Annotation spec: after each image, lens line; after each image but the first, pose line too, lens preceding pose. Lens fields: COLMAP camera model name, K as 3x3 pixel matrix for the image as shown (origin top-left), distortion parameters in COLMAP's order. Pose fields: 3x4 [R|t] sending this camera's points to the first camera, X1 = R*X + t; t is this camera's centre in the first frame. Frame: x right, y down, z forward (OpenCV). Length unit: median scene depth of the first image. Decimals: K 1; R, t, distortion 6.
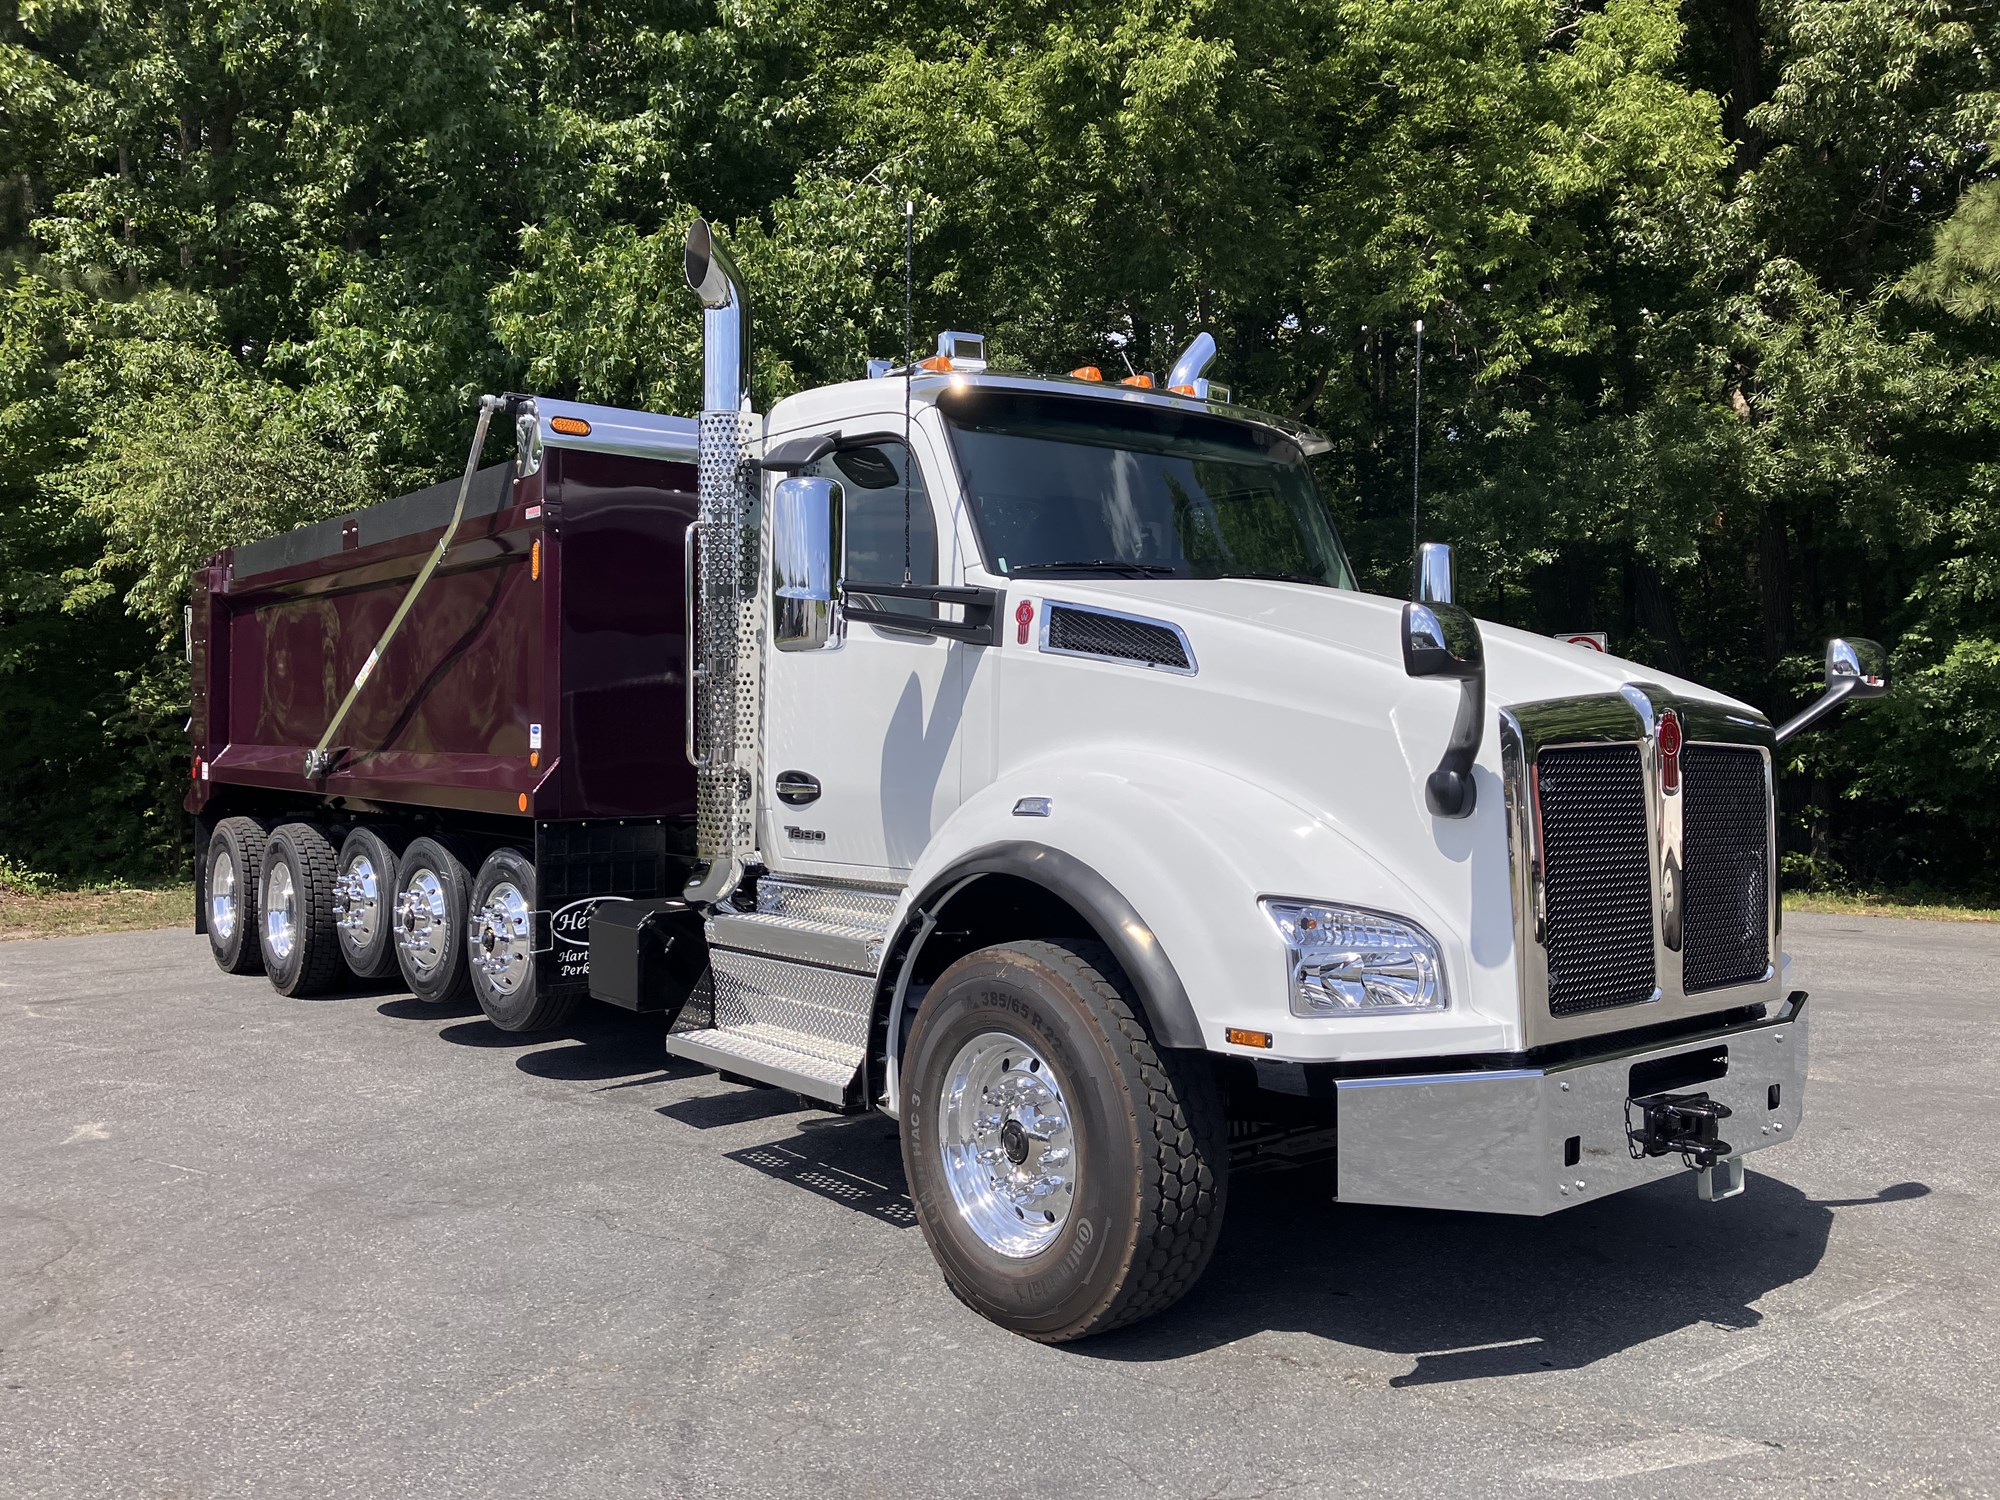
lens RADIAL K [[1603.5, 0, 975.2], [0, 1603.5, 738.4], [0, 0, 1]] dist [0.066883, -0.014660]
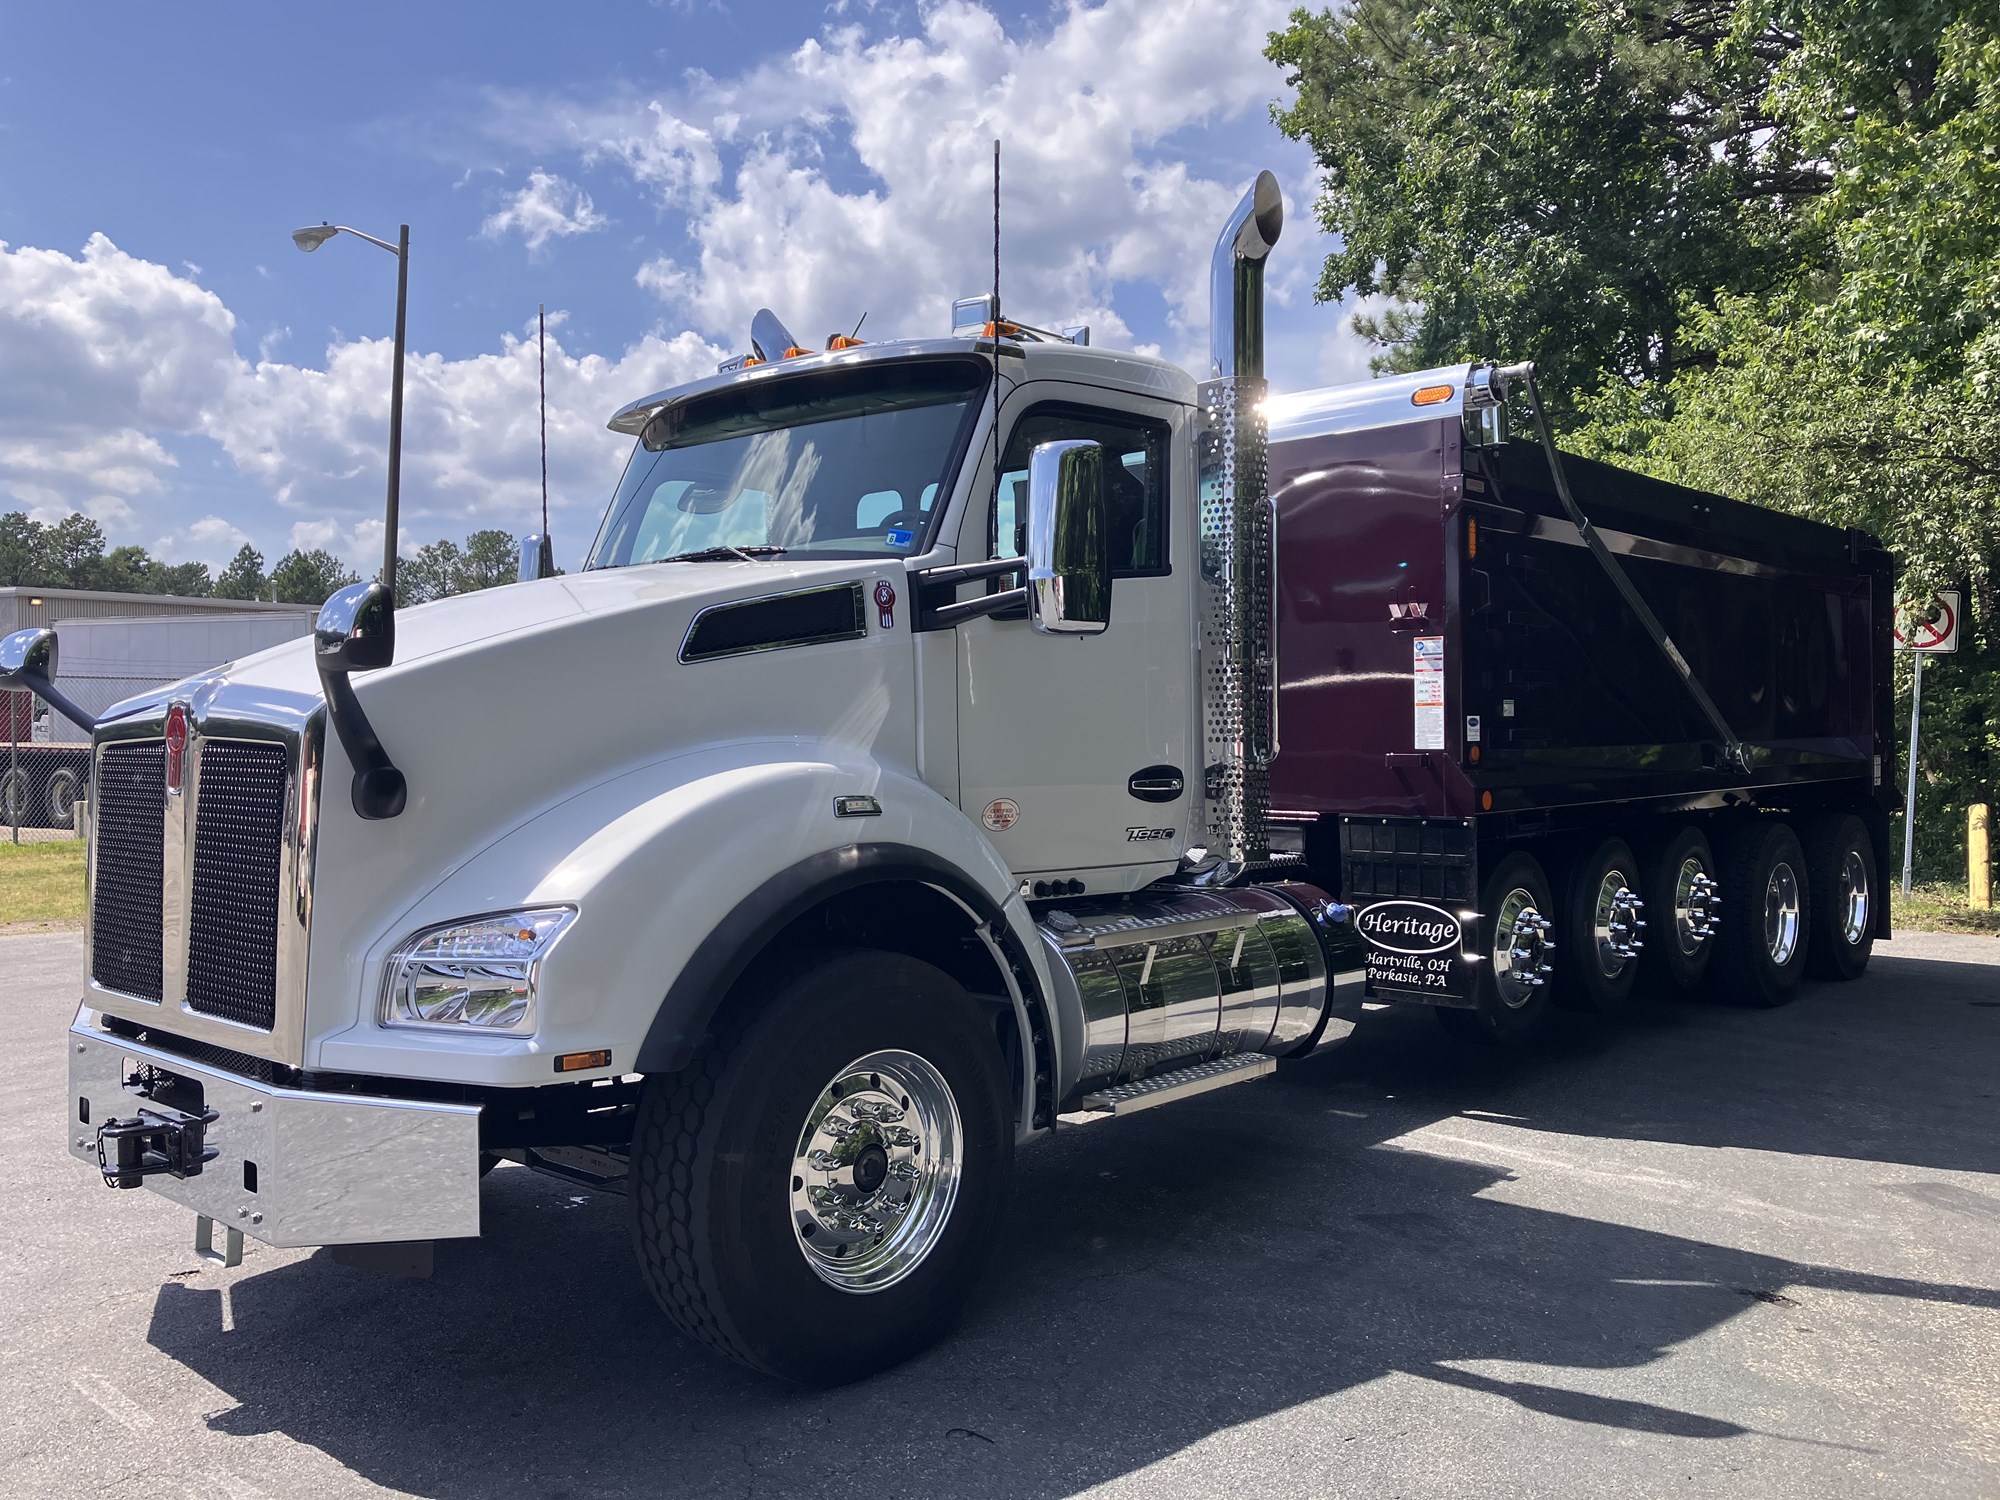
lens RADIAL K [[1663.6, 0, 1024.4], [0, 1663.6, 713.5], [0, 0, 1]] dist [0.015762, 0.007516]
pose [[0.159825, -0.014134, -0.987044, 1.384113], [0.004059, 0.999898, -0.013661, 0.003726], [0.987137, -0.001823, 0.159866, 1.260312]]
